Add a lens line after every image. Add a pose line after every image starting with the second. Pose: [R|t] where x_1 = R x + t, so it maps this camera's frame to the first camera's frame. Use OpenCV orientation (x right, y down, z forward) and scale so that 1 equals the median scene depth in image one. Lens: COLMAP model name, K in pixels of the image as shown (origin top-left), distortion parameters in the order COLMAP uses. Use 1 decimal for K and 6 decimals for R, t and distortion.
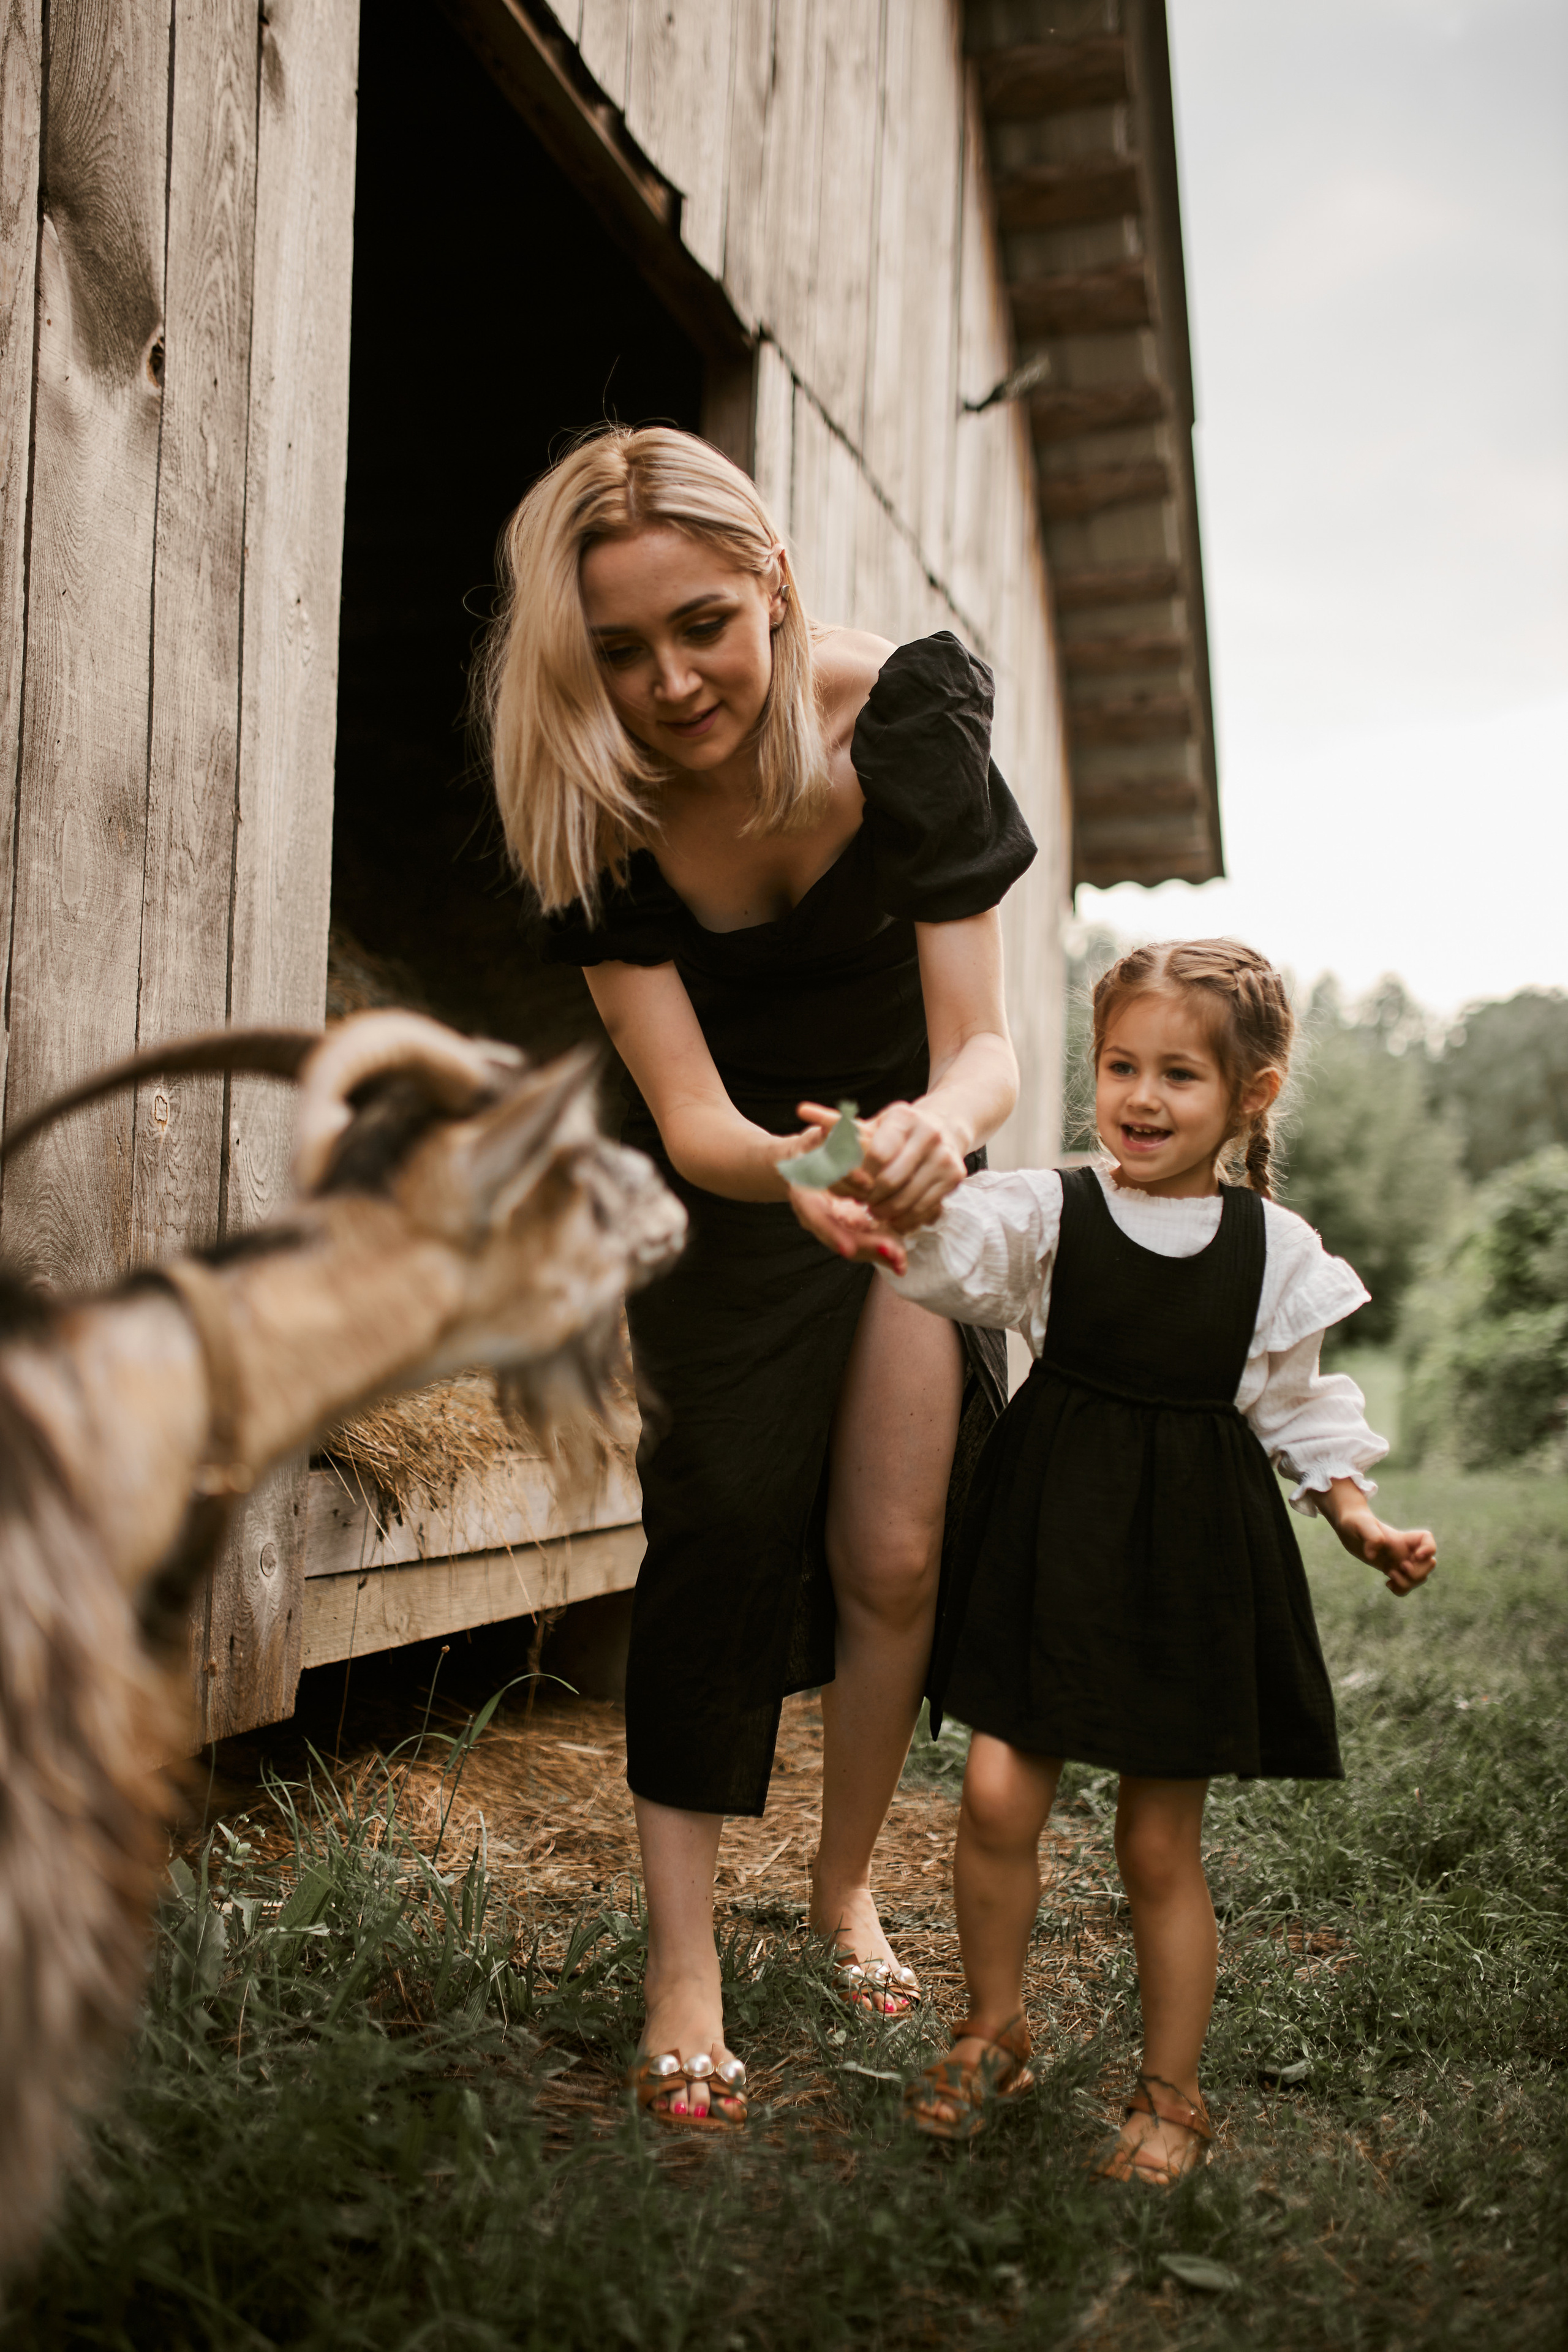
lens RADIAL K [[2346.1, 0, 783.6], [0, 2346.1, 1174.9], [0, 0, 1]] dist [-0.033320, 0.000000]
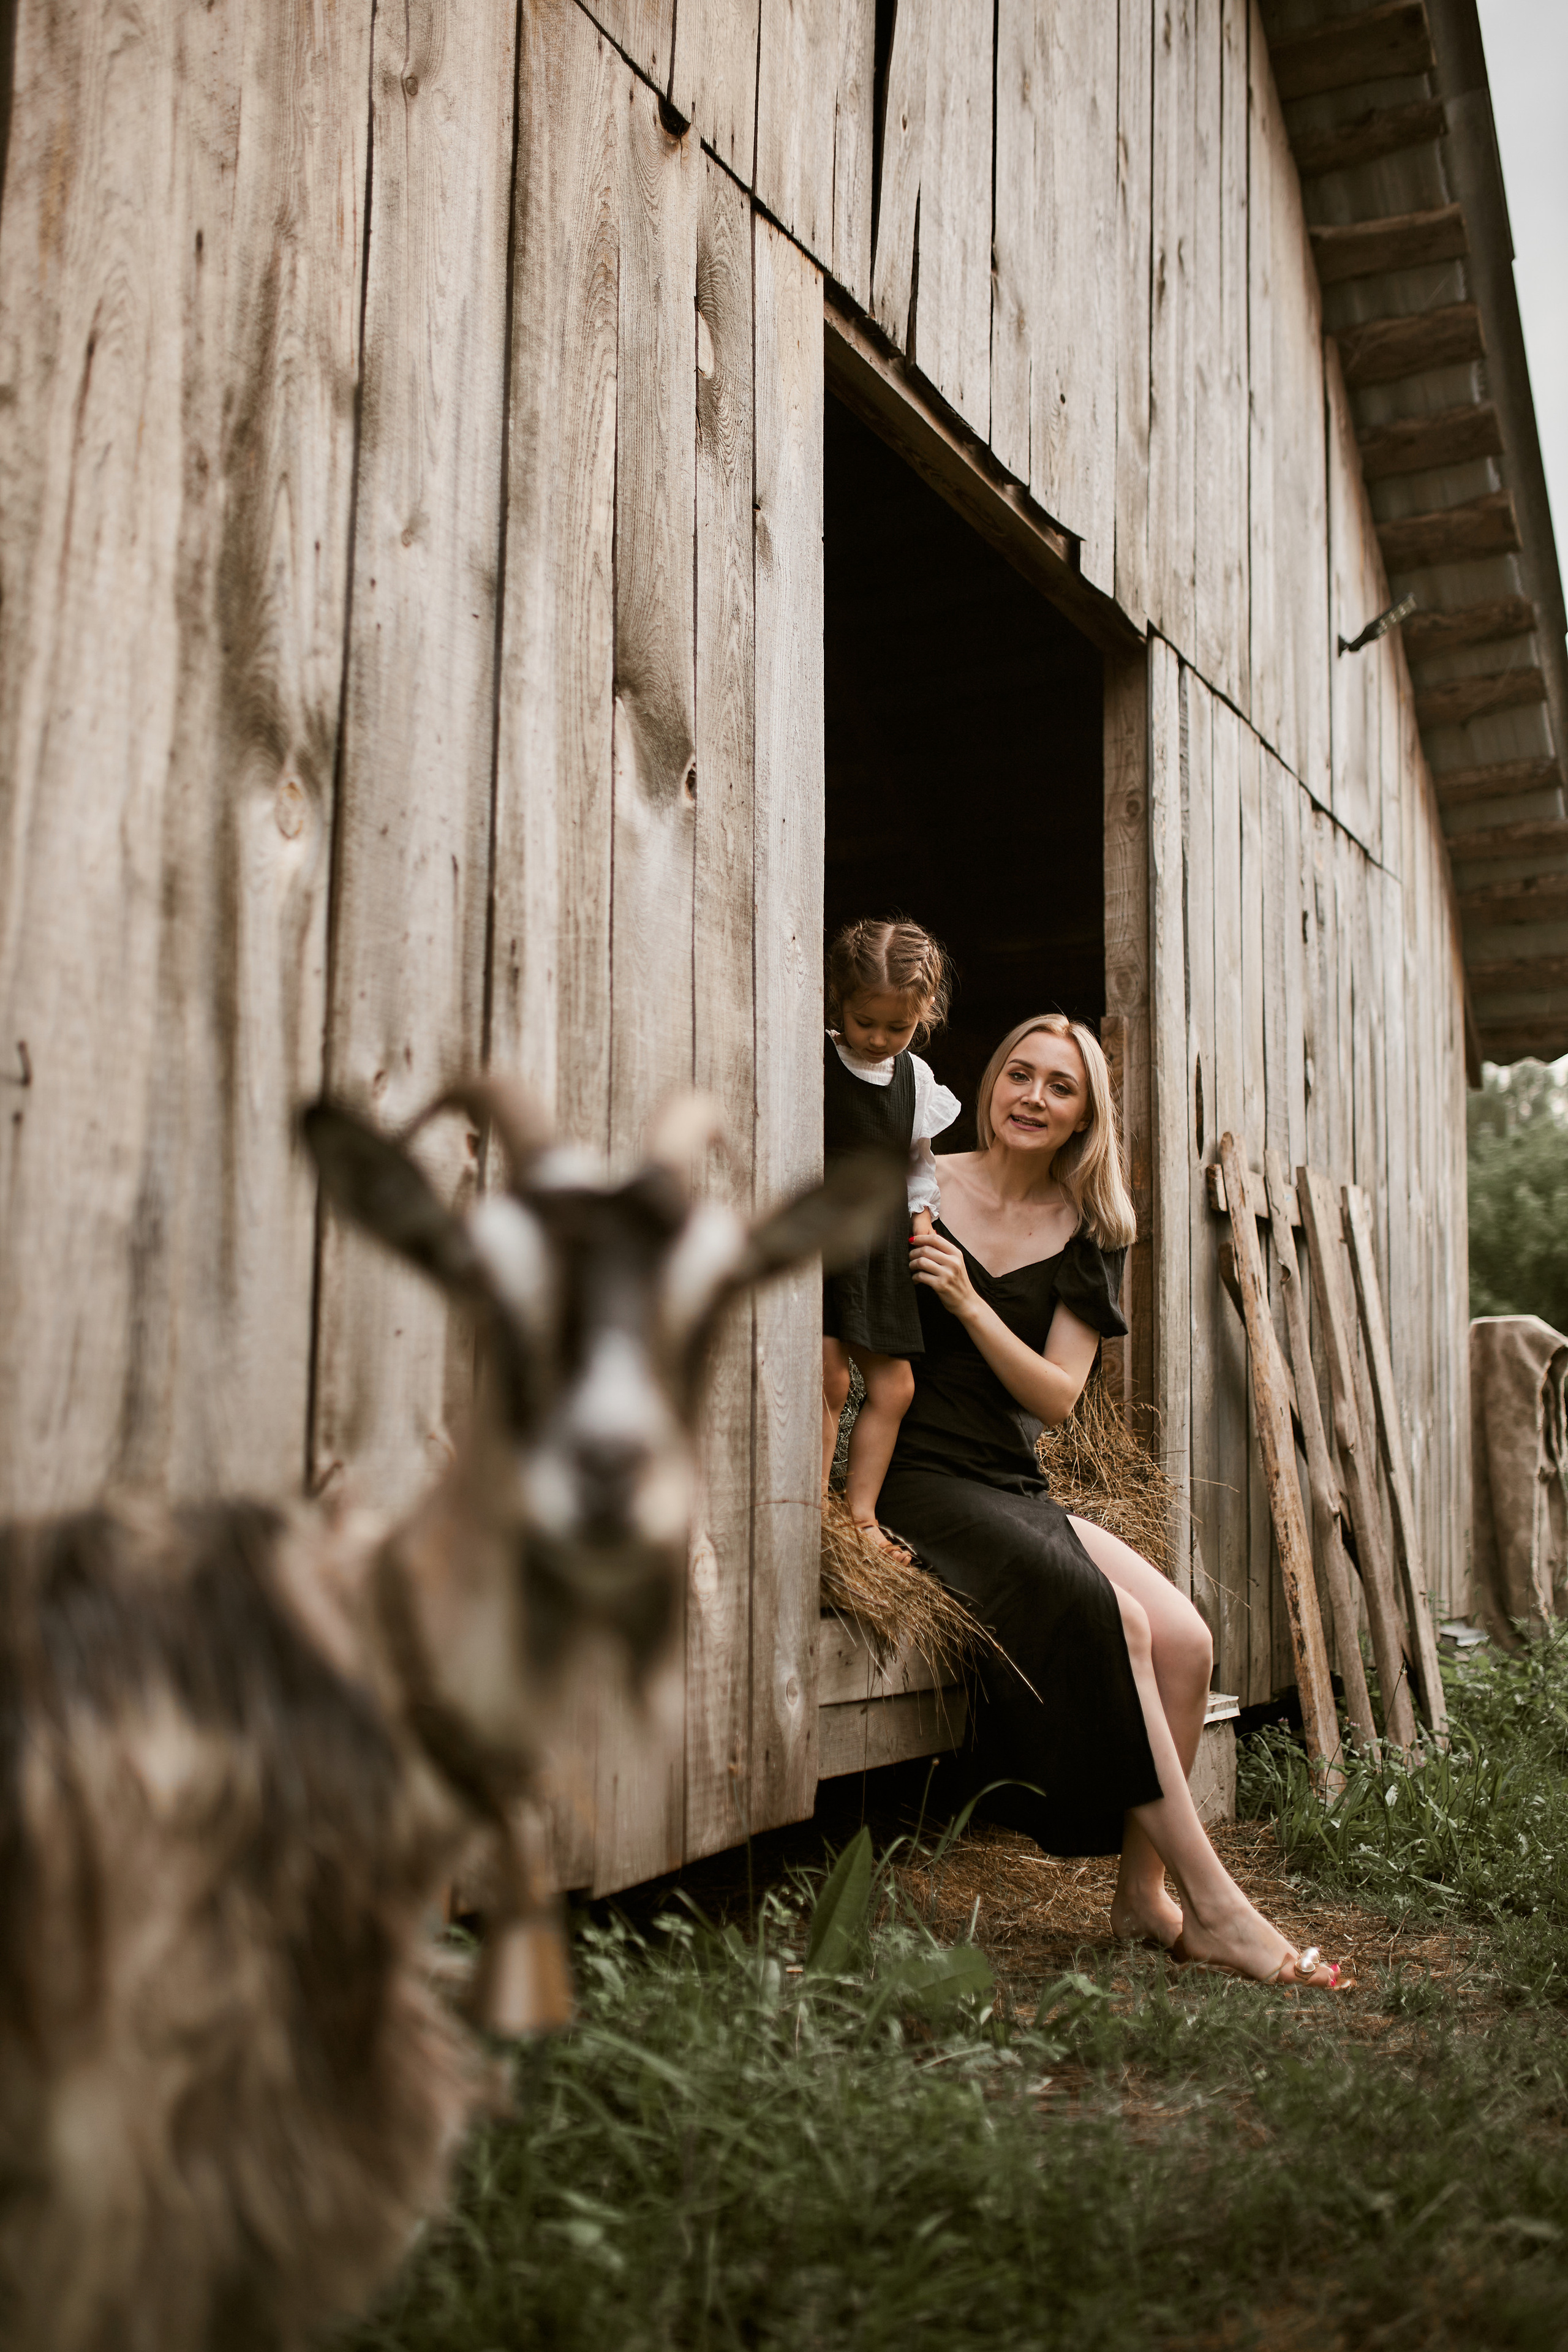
lens RADIAL K [[2346.1, 0, 779.2], [0, 2346.1, 1178.4], [0, 0, 1]] dist [-0.033320, 0.000000]
pose [[0.983067, -0.038337, -0.179191, 0.010886], [0.026975, 0.997493, -0.065419, -0.028424], [0.181250, 0.059478, 0.981637, -0.254979]]
